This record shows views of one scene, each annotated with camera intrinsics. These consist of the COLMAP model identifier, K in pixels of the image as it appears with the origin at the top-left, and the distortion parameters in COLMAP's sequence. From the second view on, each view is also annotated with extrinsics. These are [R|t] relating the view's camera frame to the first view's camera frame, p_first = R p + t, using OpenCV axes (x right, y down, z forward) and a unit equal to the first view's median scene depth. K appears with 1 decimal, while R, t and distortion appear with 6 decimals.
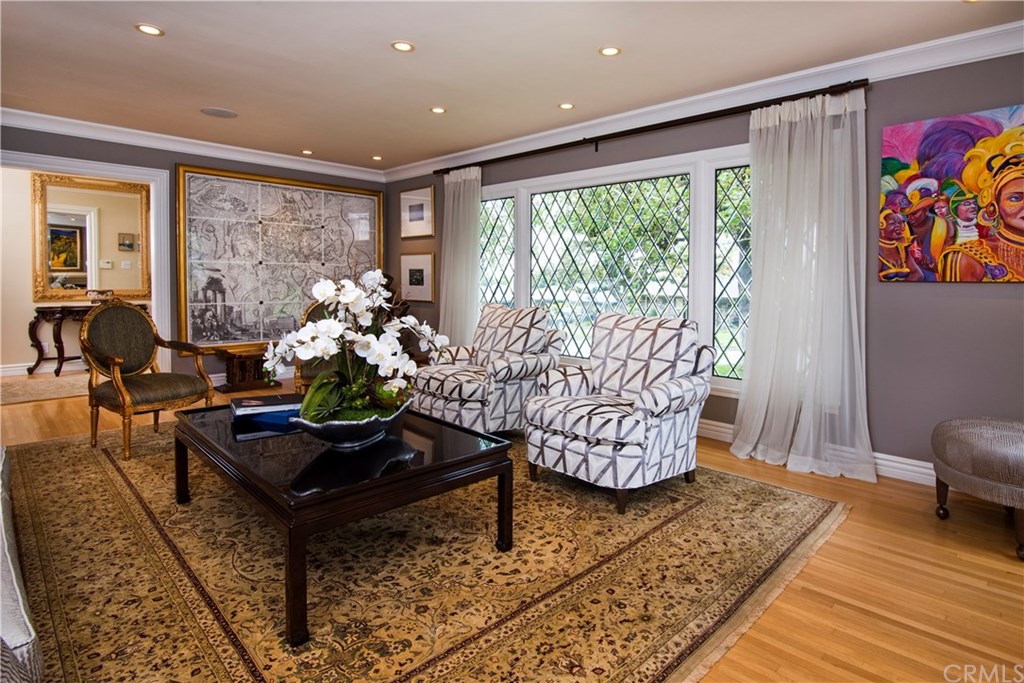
lens RADIAL K [[551.0, 0, 509.7], [0, 551.0, 316.4], [0, 0, 1]] dist [-0.009941, -0.001308]
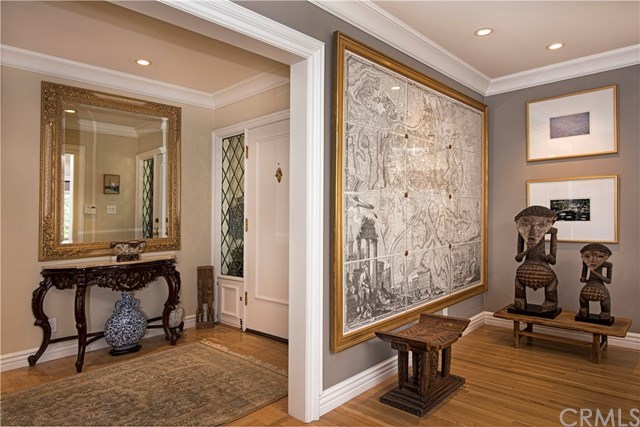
lens RADIAL K [[391.6, 0, 320.0], [0, 391.6, 213.5], [0, 0, 1]] dist [0.001686, 0.000853]
pose [[0.998650, -0.031760, 0.041092, -0.590887], [0.034721, 0.996692, -0.073479, -0.043519], [-0.038622, 0.074806, 0.996450, 0.531060]]
